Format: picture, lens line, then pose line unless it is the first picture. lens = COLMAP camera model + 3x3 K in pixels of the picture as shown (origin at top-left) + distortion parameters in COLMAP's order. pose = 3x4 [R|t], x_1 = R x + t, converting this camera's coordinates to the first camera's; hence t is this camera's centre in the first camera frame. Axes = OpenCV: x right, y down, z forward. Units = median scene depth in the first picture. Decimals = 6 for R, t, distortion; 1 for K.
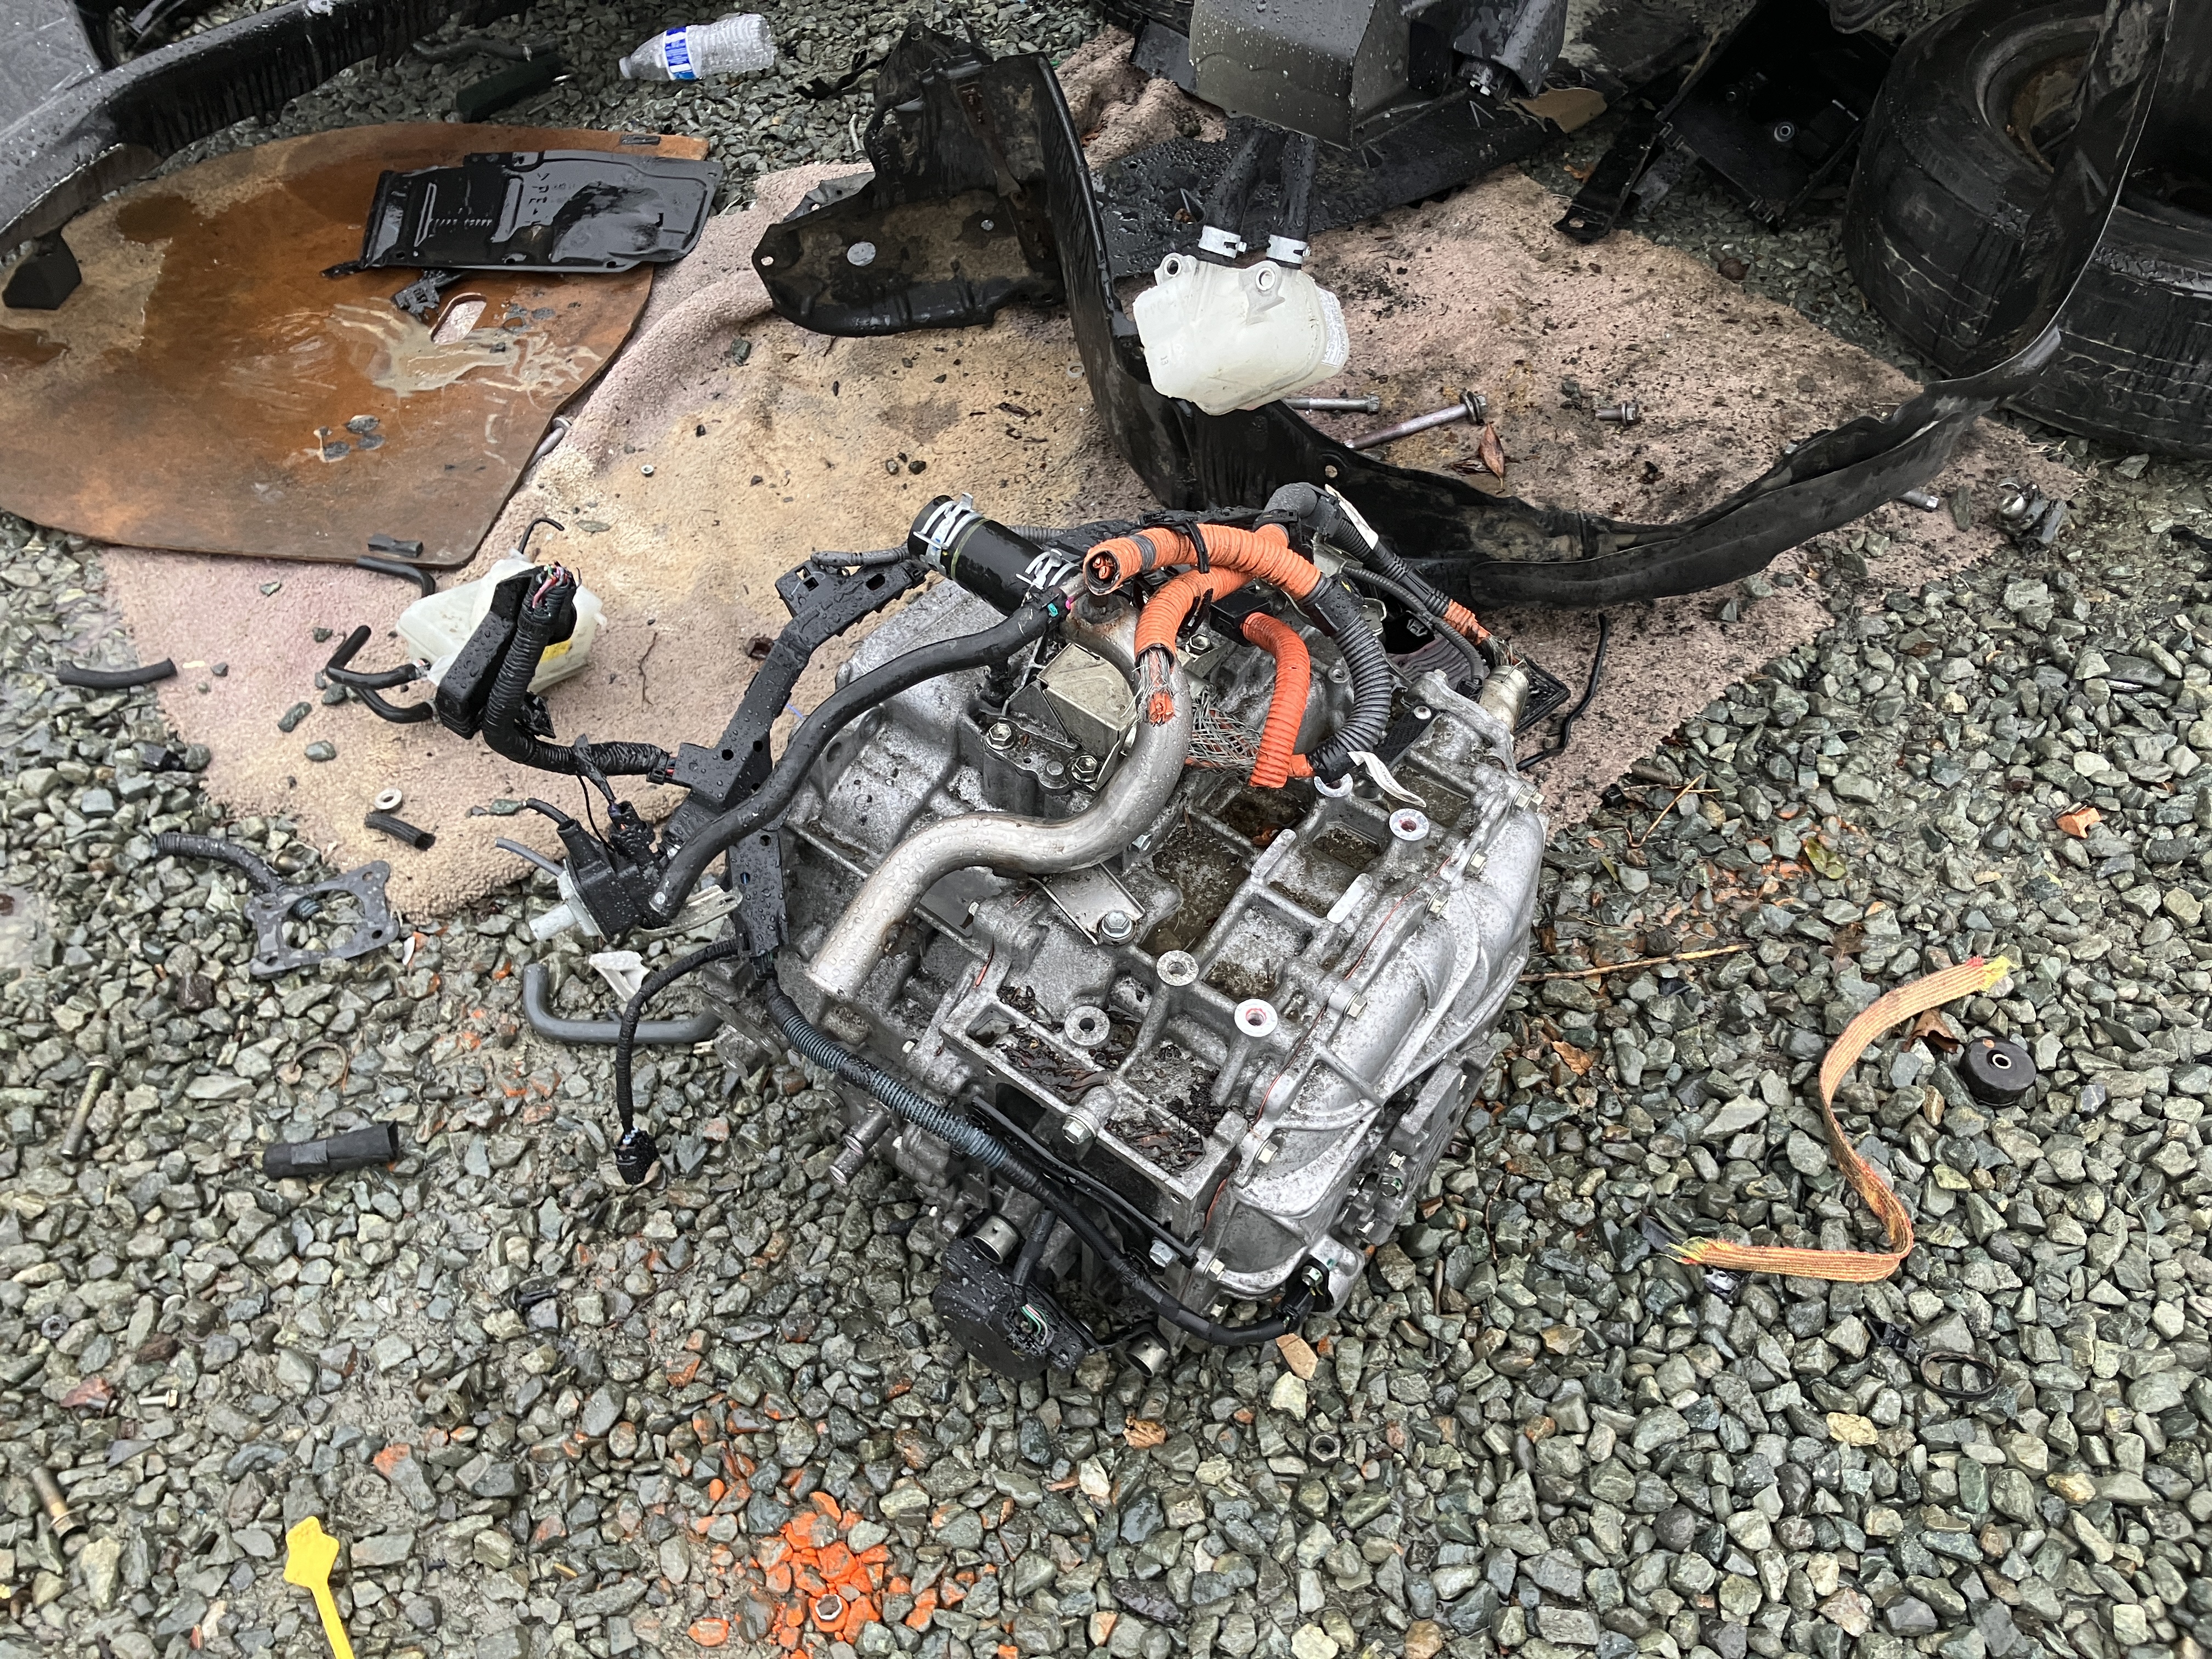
lens RADIAL K [[1816.5, 0, 1105.5], [0, 1816.5, 843.8], [0, 0, 1]] dist [0.000260, 0.020388]
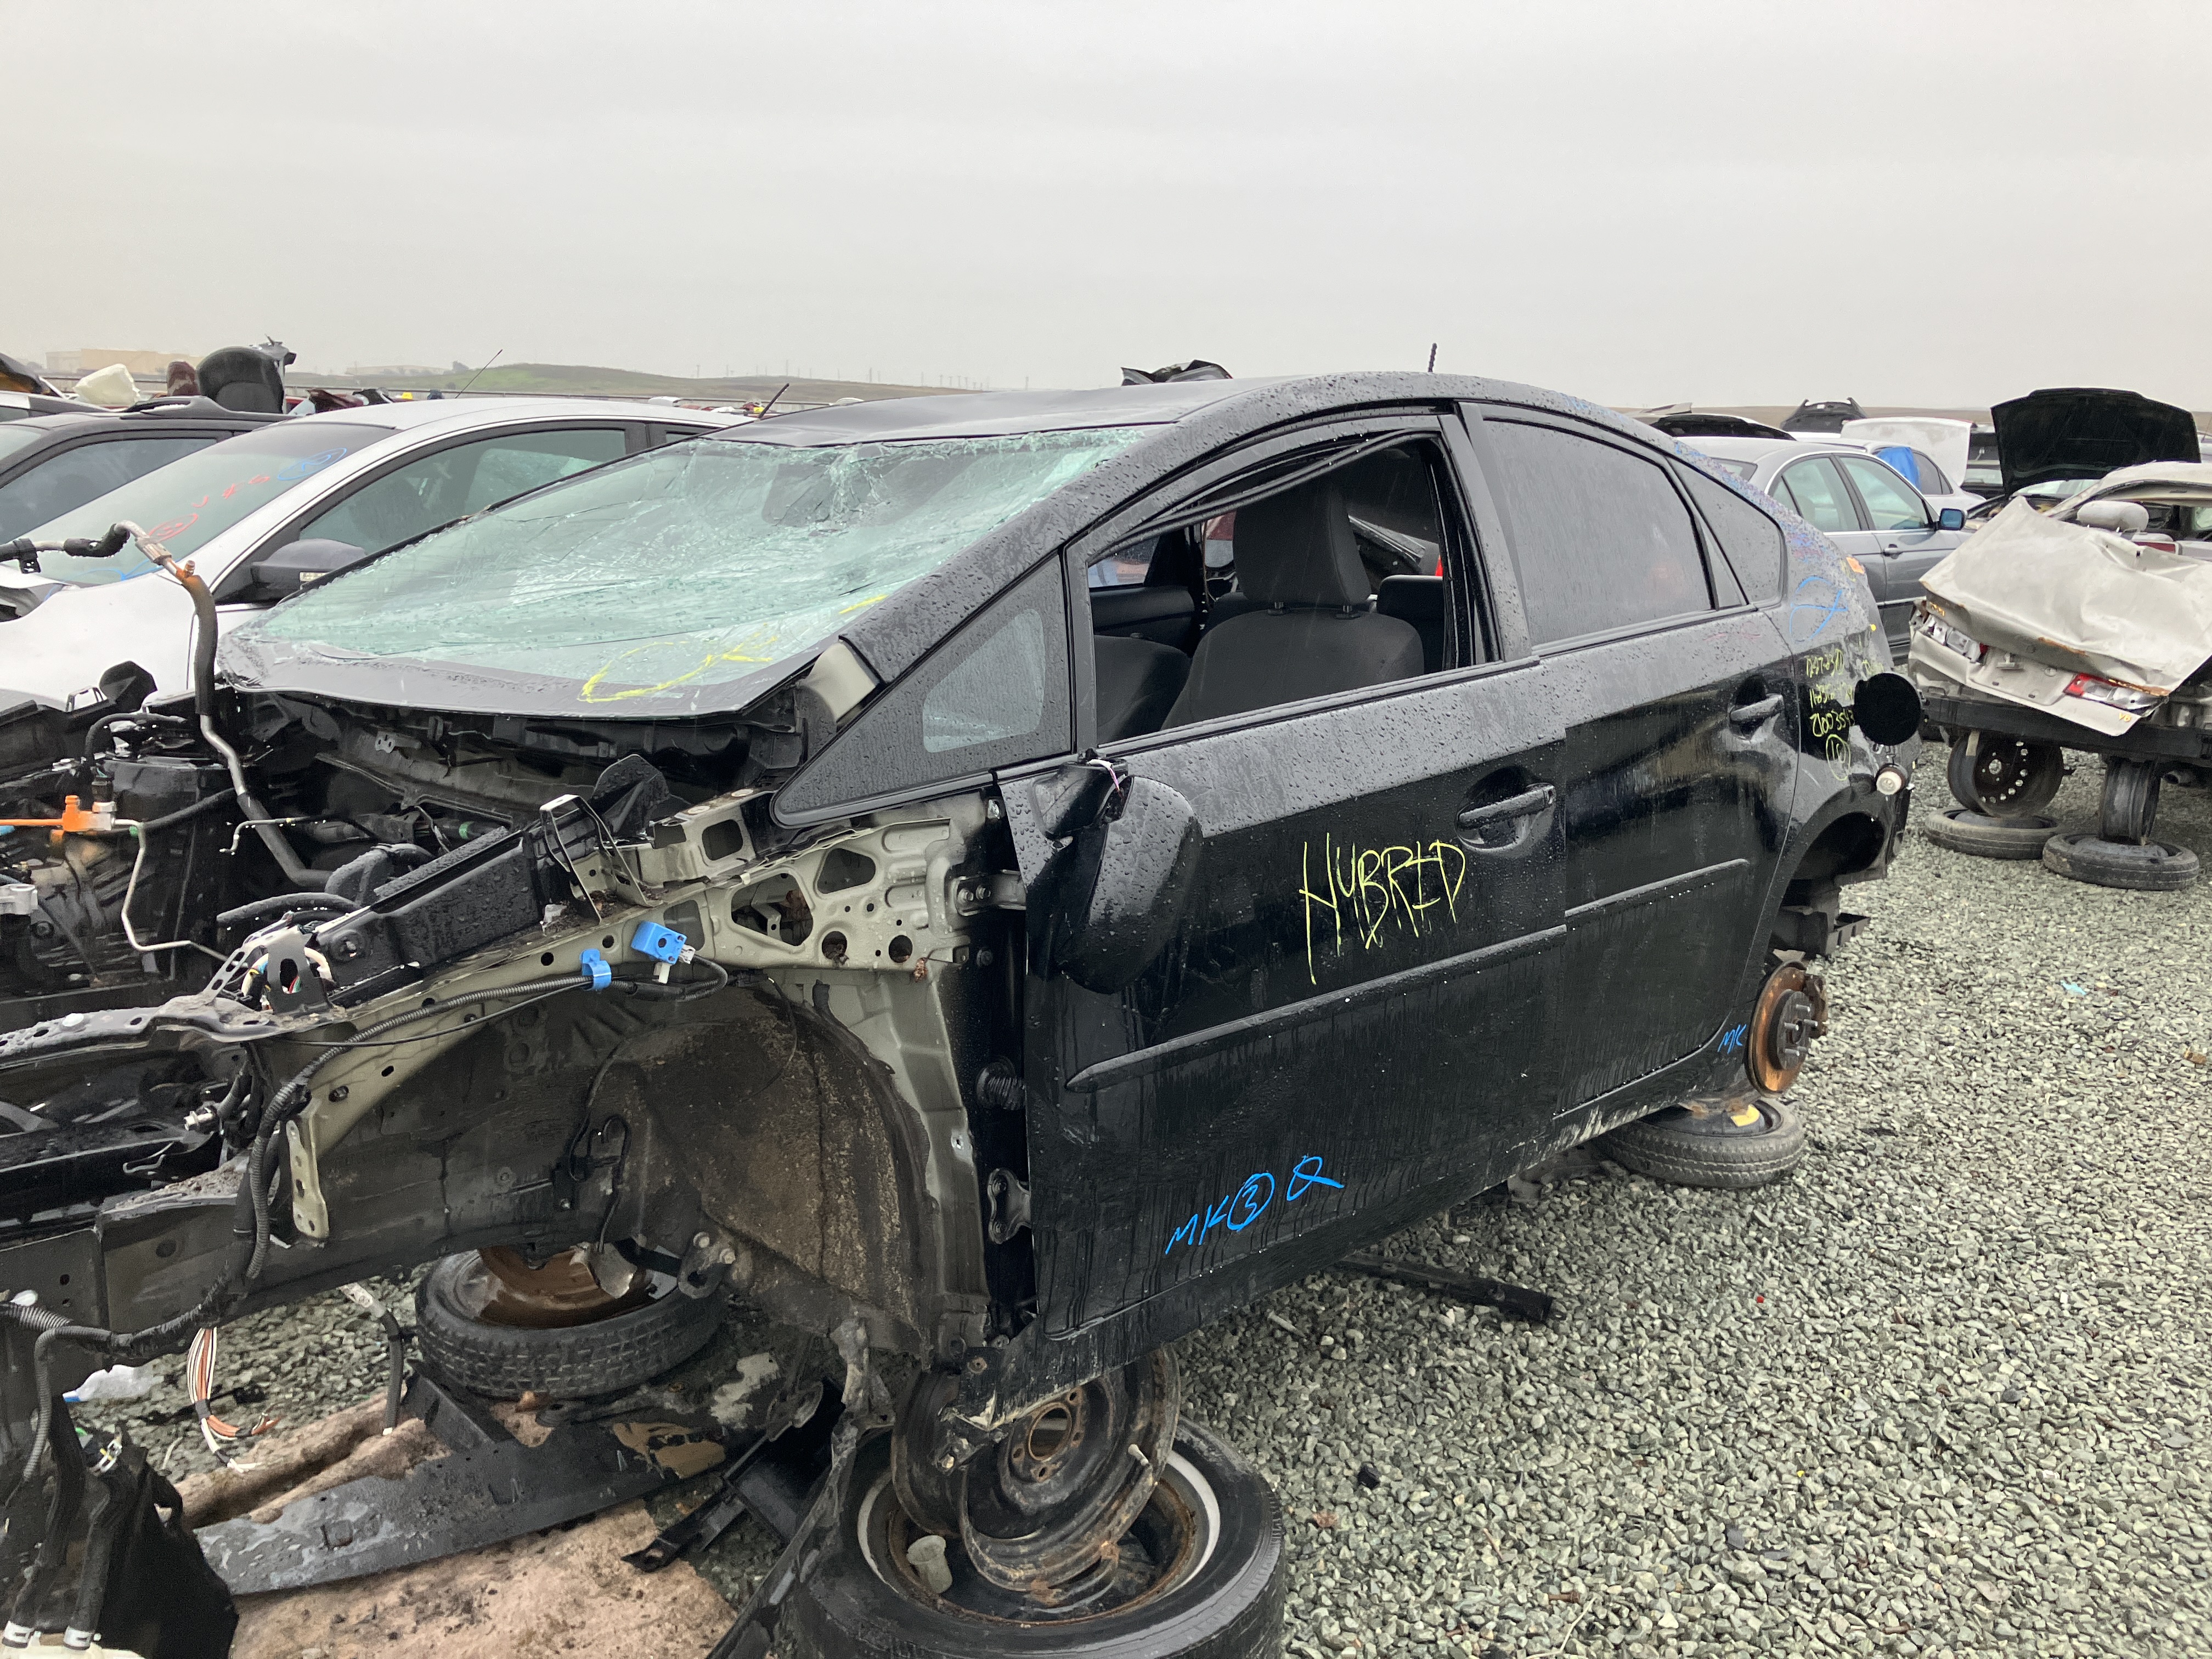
lens RADIAL K [[1816.5, 0, 1105.5], [0, 1816.5, 843.8], [0, 0, 1]] dist [0.000260, 0.020388]
pose [[0.998632, 0.044210, 0.027928, 0.870532], [-0.019795, 0.813924, -0.580634, -0.007855], [-0.048401, 0.579286, 0.813686, -0.626146]]
